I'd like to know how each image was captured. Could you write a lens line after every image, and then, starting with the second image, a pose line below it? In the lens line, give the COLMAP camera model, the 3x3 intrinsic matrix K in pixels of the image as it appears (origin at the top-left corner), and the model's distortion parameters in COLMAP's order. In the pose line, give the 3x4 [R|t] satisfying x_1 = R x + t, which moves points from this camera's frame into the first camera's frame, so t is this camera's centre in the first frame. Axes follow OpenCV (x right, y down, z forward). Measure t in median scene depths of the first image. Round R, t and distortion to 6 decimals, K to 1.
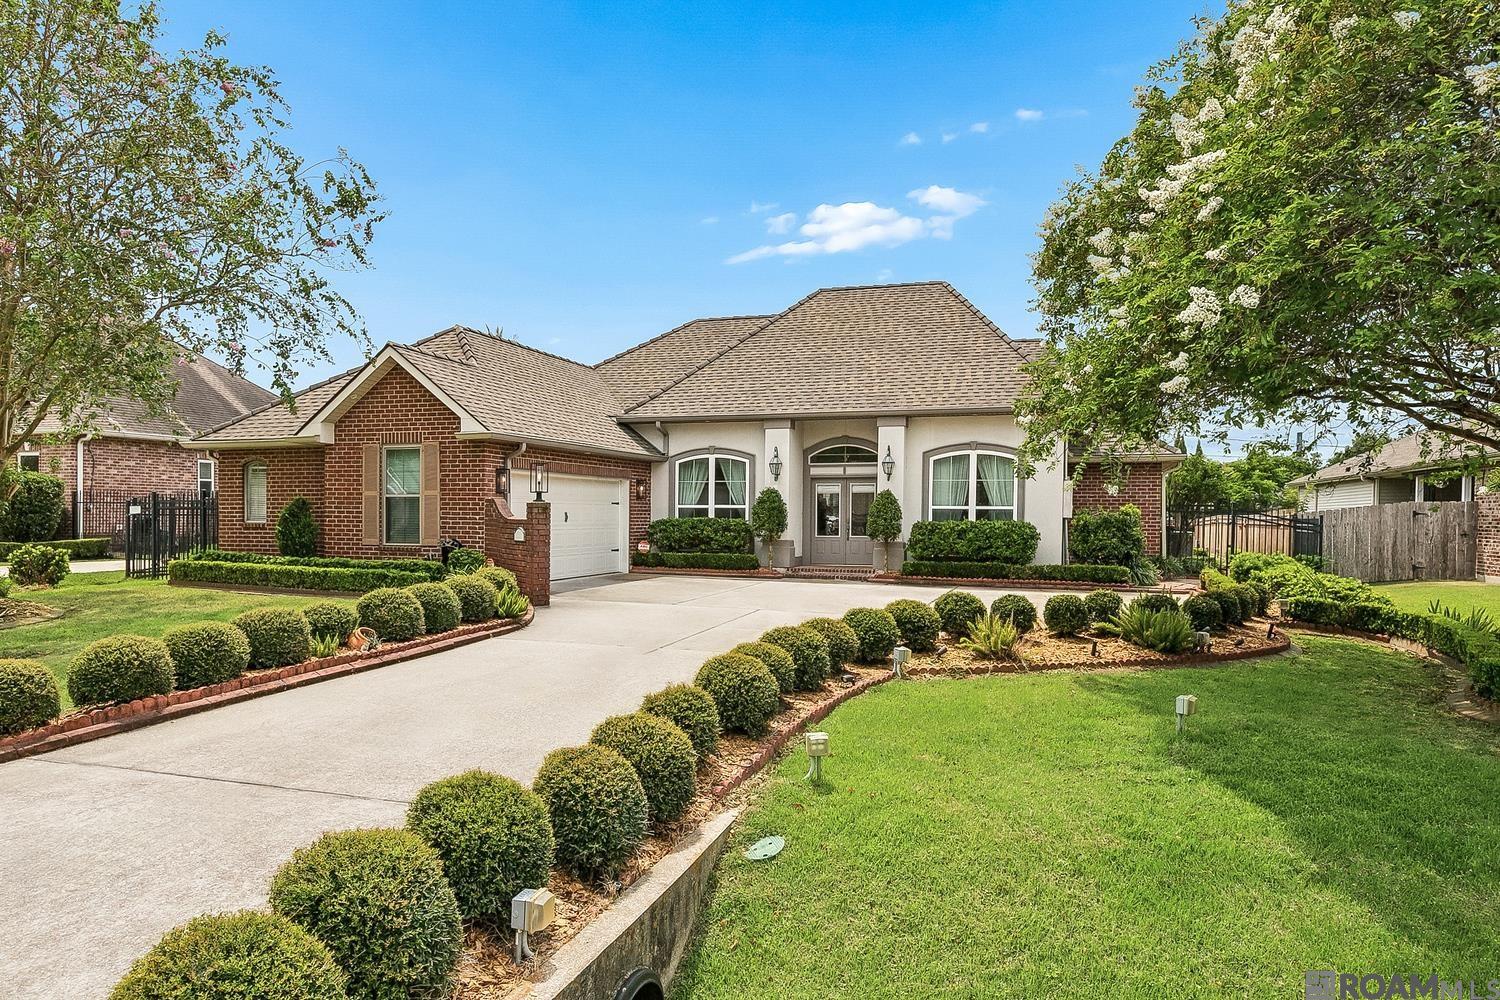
lens RADIAL K [[945.7, 0, 748.2], [0, 945.7, 497.0], [0, 0, 1]] dist [0.000923, -0.003902]
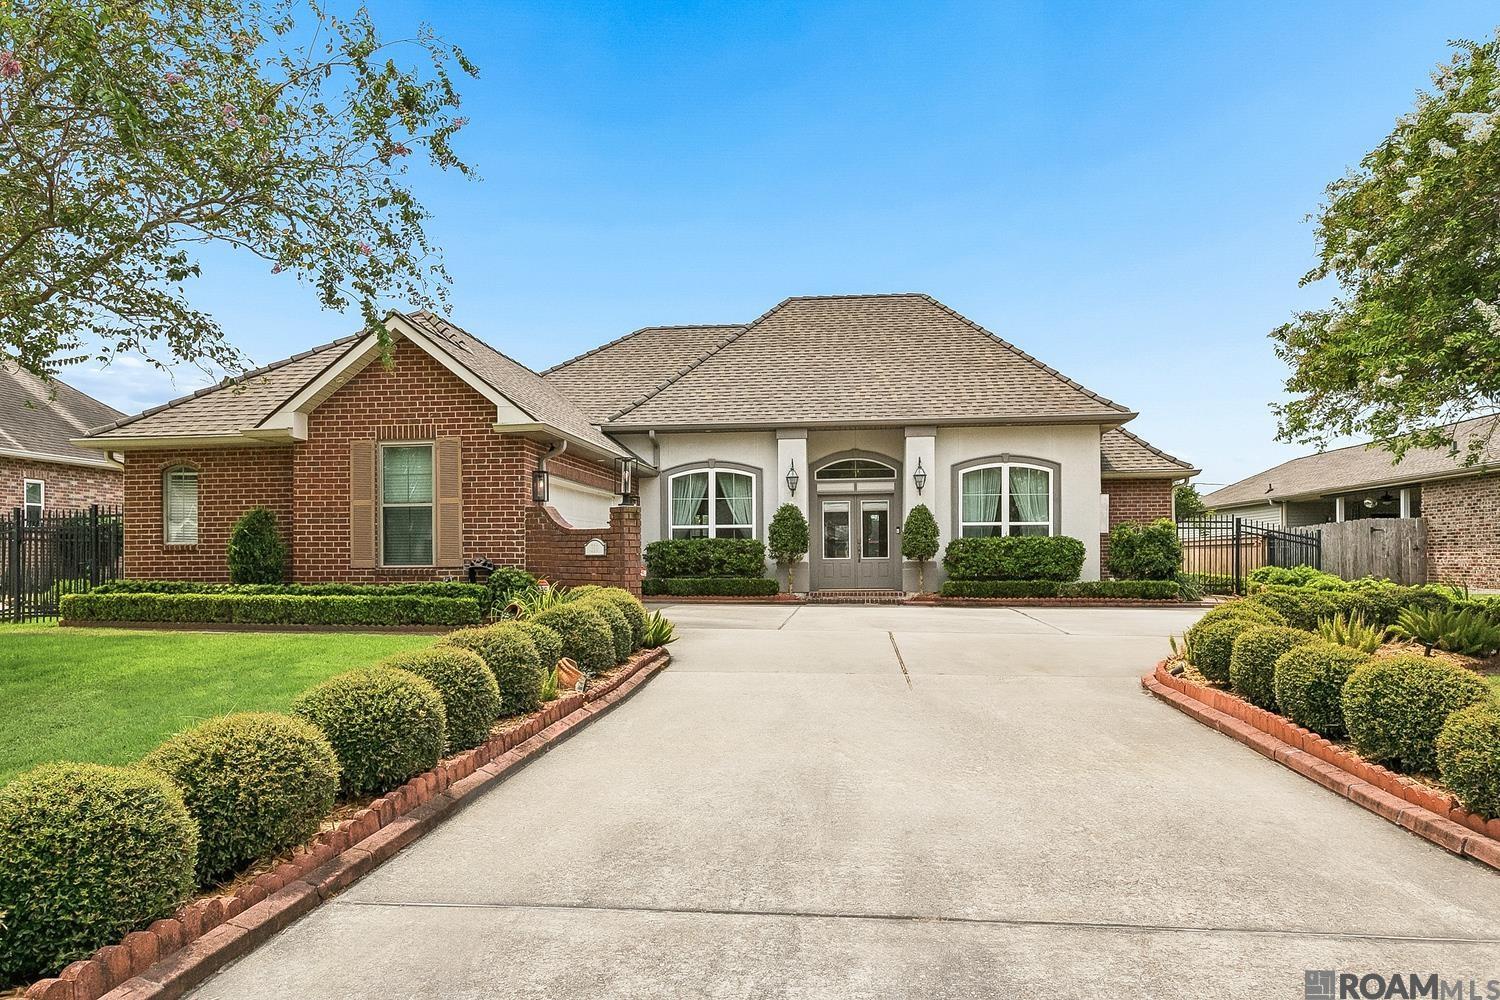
lens RADIAL K [[945.7, 0, 773.2], [0, 945.7, 523.7], [0, 0, 1]] dist [0.000923, -0.003902]
pose [[0.978501, -0.005862, 0.206160, -0.181706], [0.009098, 0.999850, -0.014749, 0.022841], [-0.206043, 0.016308, 0.978407, 0.126470]]
